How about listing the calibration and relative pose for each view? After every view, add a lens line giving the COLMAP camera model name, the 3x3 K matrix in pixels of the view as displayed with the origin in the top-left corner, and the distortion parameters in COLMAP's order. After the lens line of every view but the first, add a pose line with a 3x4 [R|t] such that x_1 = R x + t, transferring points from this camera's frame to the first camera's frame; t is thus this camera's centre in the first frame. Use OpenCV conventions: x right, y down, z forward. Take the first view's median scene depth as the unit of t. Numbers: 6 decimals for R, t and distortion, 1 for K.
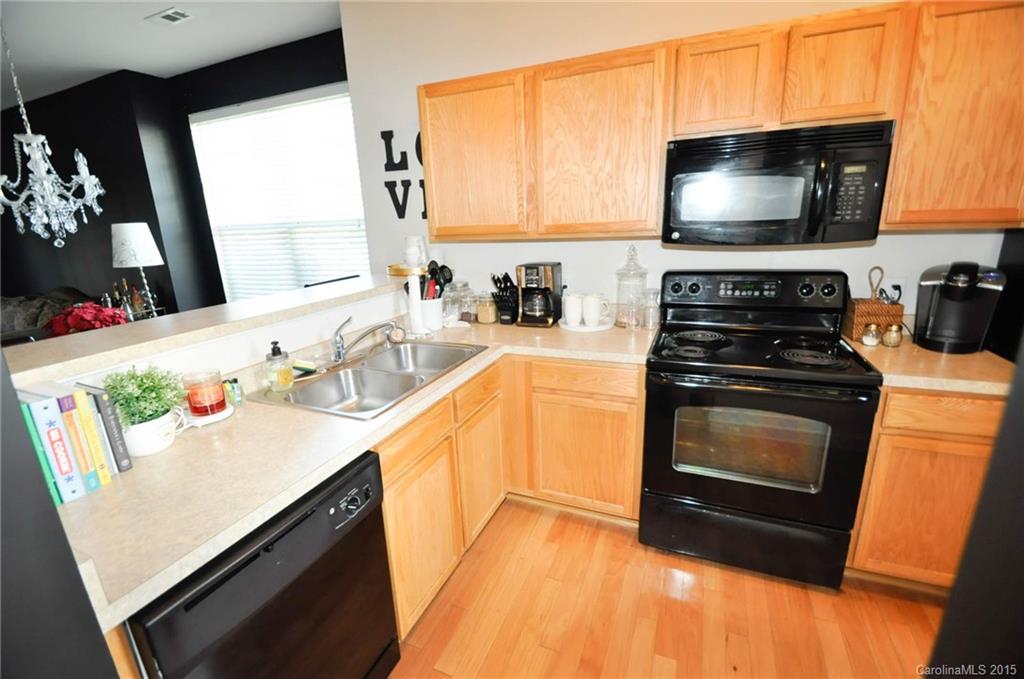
lens RADIAL K [[449.8, 0, 512.0], [0, 449.8, 339.5], [0, 0, 1]] dist [0.027318, -0.022254]
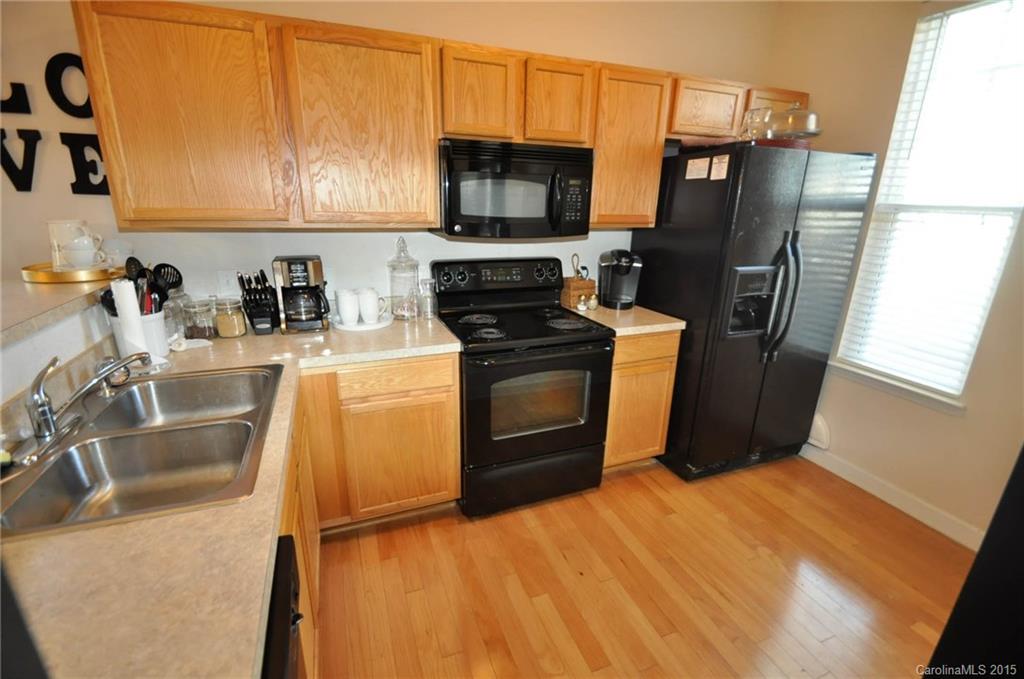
lens RADIAL K [[449.8, 0, 512.0], [0, 449.8, 339.5], [0, 0, 1]] dist [0.027318, -0.022254]
pose [[0.714701, -0.152906, 0.682511, -0.301003], [0.133892, 0.987675, 0.081067, -0.037813], [-0.686495, 0.033444, 0.726365, 0.137163]]
